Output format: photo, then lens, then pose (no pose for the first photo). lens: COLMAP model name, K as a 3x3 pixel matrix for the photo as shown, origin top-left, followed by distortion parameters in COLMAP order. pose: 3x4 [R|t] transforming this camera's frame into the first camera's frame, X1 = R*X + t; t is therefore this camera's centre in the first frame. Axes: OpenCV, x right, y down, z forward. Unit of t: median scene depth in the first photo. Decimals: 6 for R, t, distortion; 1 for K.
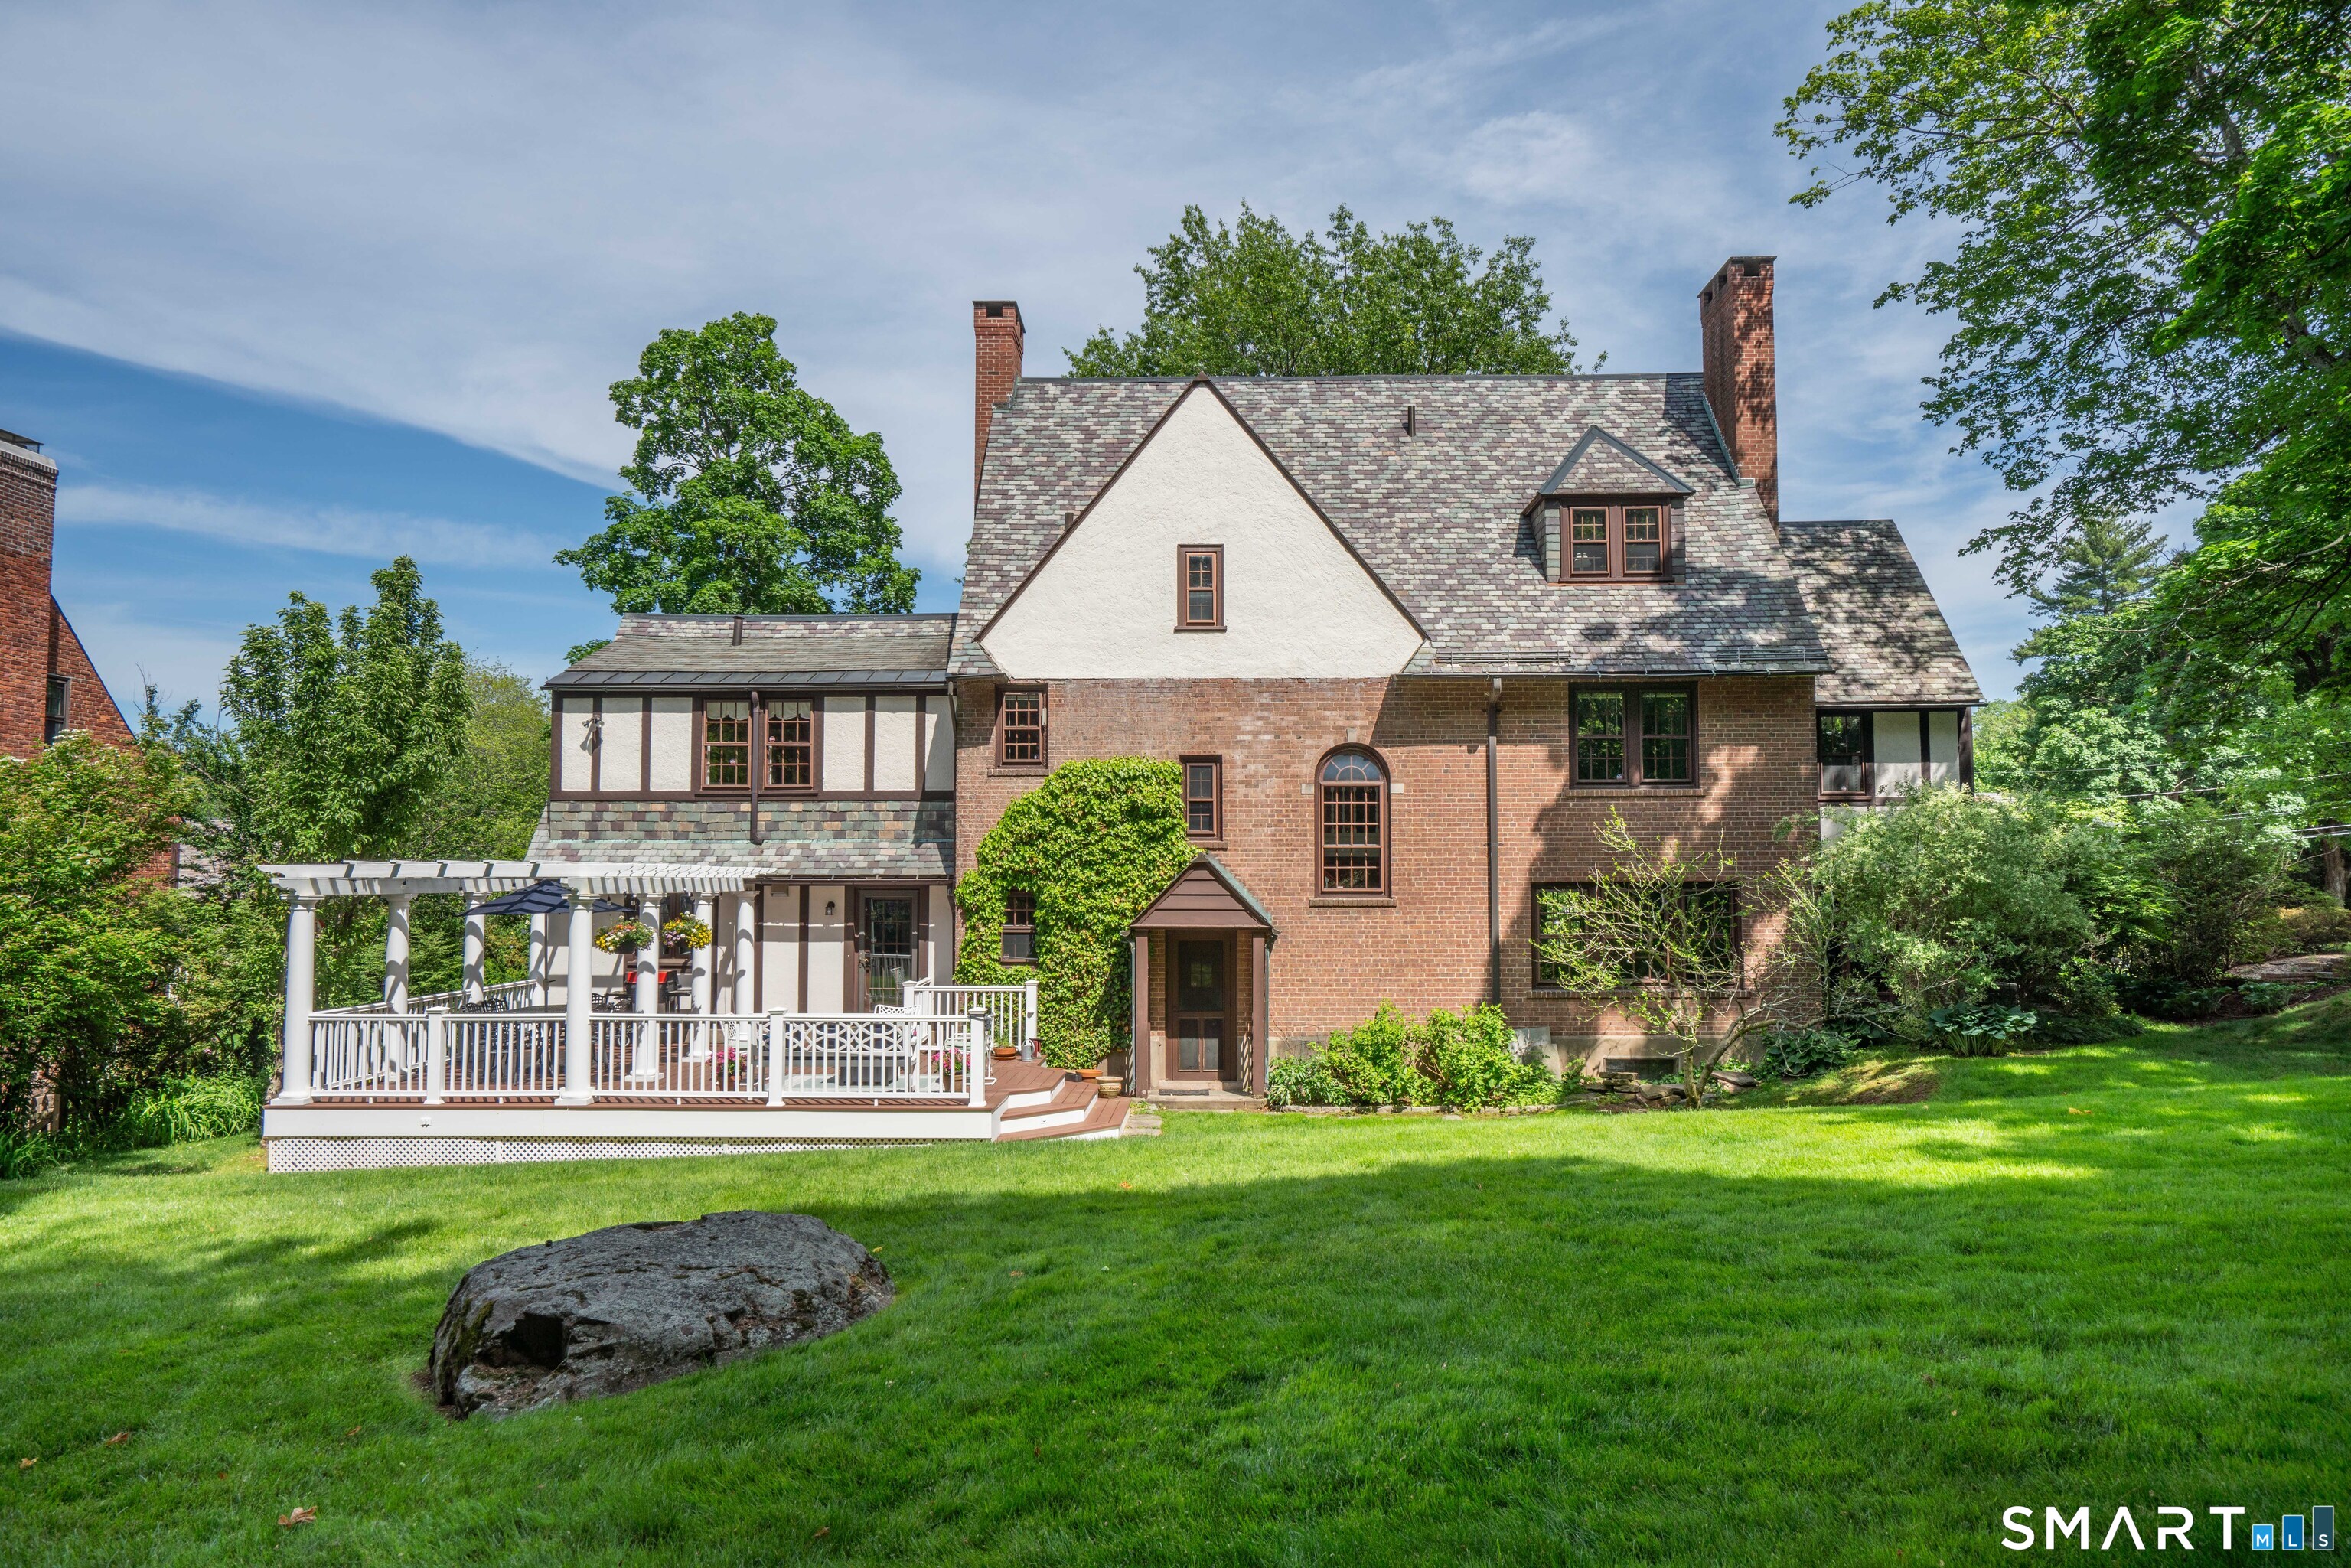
lens RADIAL K [[1557.7, 0, 1175.6], [0, 1557.7, 783.2], [0, 0, 1]] dist [-0.004629, -0.001261]
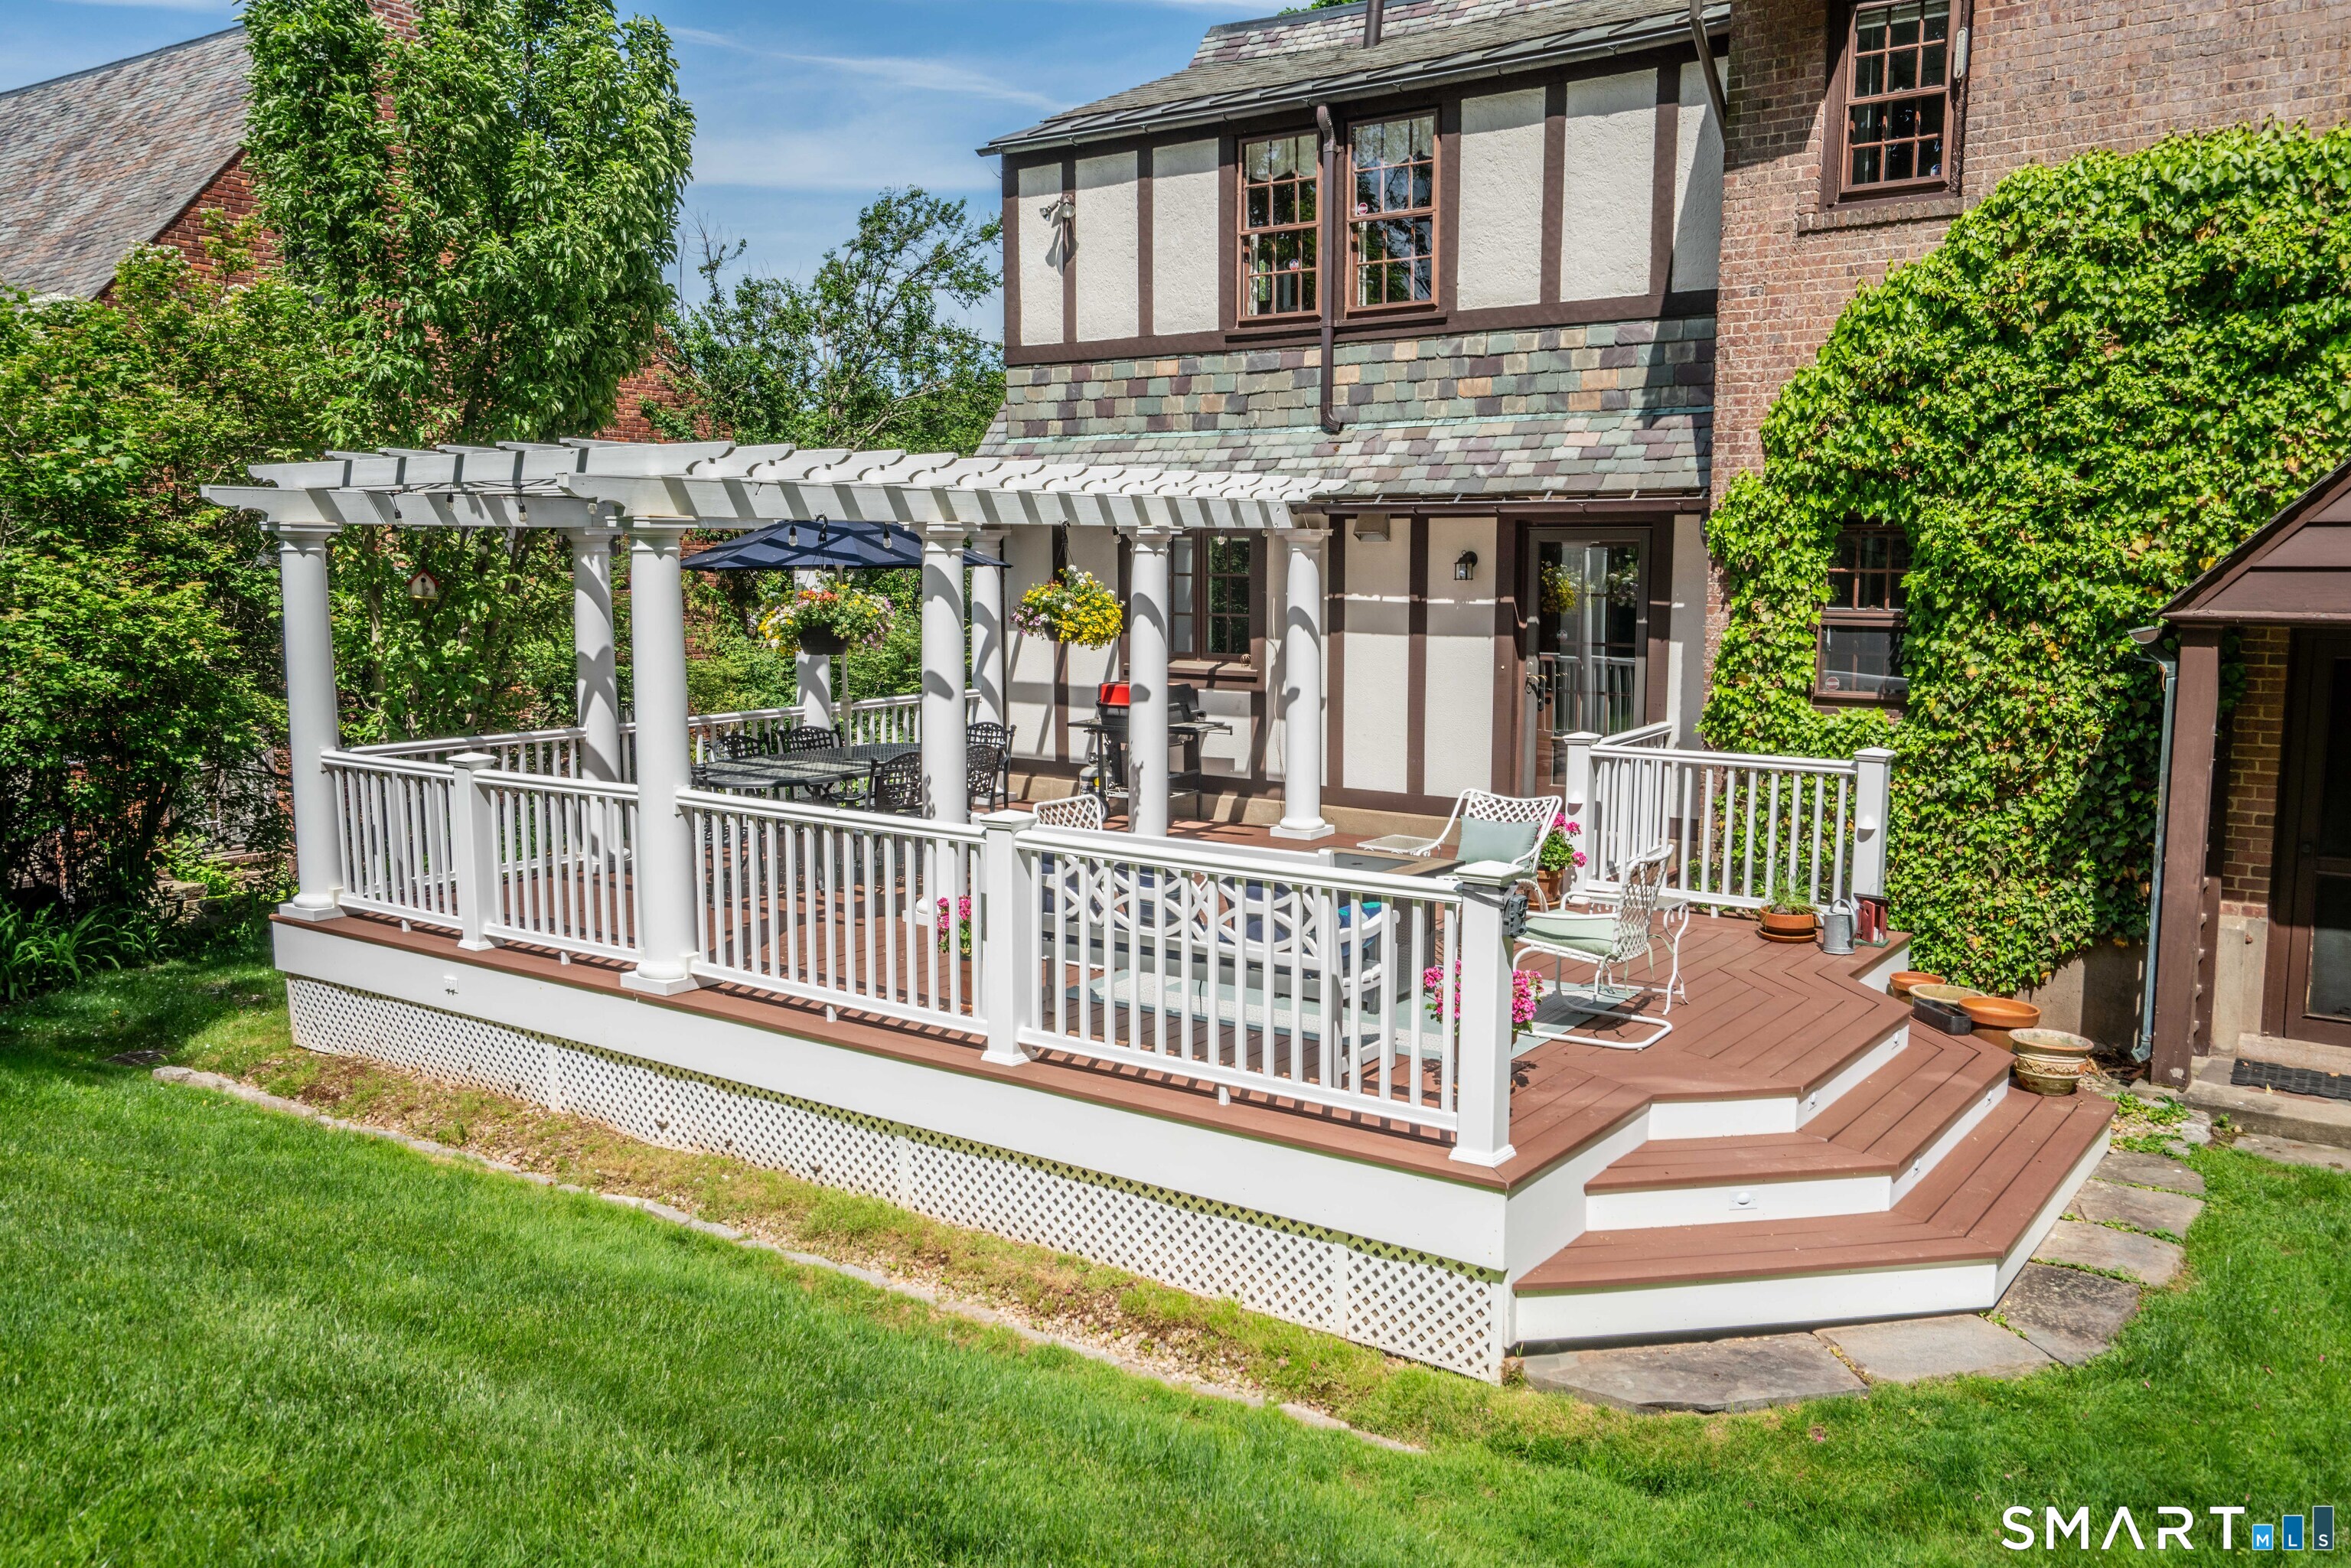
lens RADIAL K [[1841.7, 0, 1166.7], [0, 1841.7, 788.5], [0, 0, 1]] dist [0.018503, 0.030167]
pose [[0.826146, 0.073569, -0.558633, 0.021208], [0.033714, 0.983209, 0.179343, 0.044881], [0.562447, -0.166998, 0.809793, 0.499660]]
